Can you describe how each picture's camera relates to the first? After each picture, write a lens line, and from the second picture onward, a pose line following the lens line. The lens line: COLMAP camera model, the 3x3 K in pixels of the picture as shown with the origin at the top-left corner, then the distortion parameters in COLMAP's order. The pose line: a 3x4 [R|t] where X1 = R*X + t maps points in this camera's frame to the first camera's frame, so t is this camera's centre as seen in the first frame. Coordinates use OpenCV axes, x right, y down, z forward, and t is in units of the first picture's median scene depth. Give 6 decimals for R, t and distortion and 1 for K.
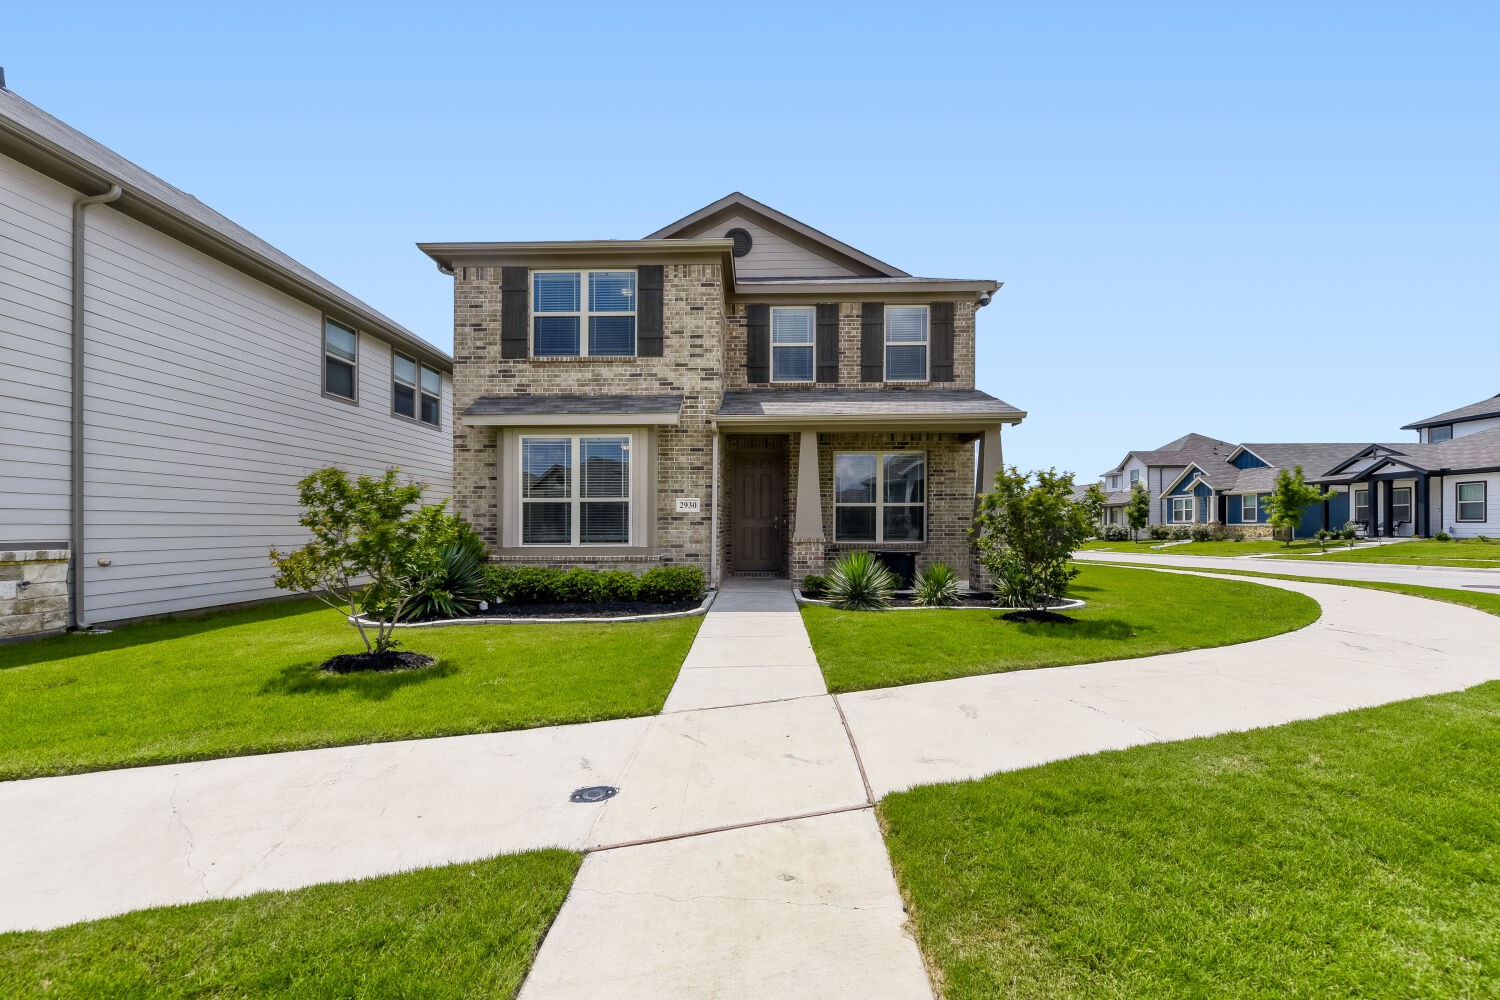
lens RADIAL K [[605.6, 0, 754.8], [0, 605.6, 526.6], [0, 0, 1]] dist [-0.004702, -0.001261]
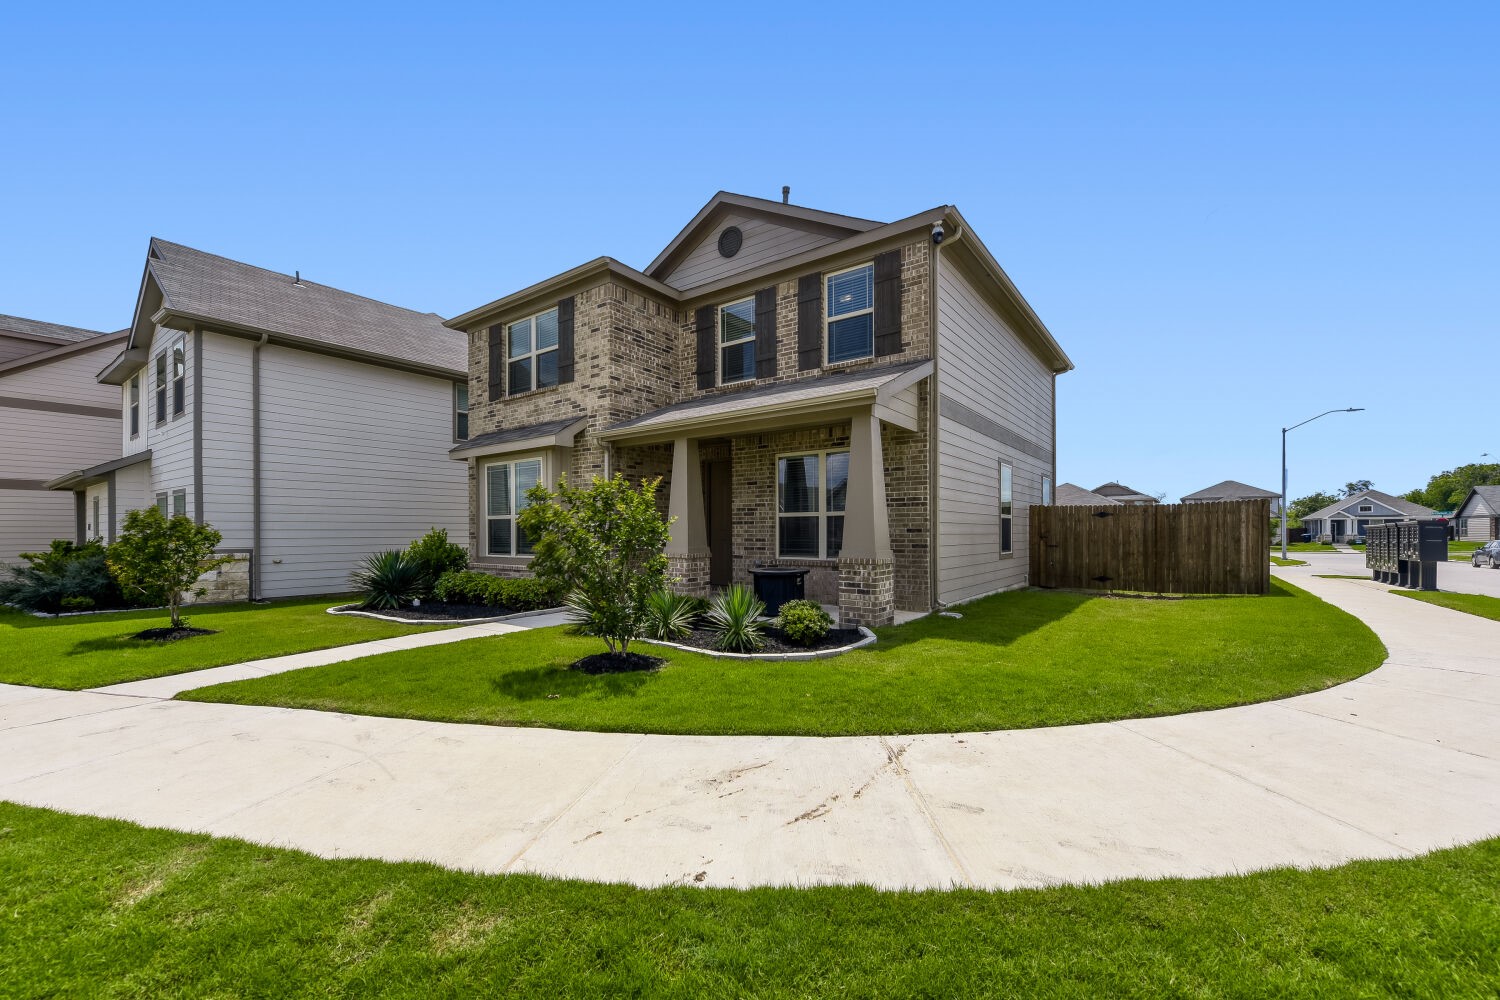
lens RADIAL K [[605.6, 0, 753.8], [0, 605.6, 534.7], [0, 0, 1]] dist [-0.004702, -0.001261]
pose [[0.816761, 0.001086, -0.576974, 0.726087], [0.003045, 0.999976, 0.006192, -0.014988], [0.576967, -0.006814, 0.816739, 0.306637]]
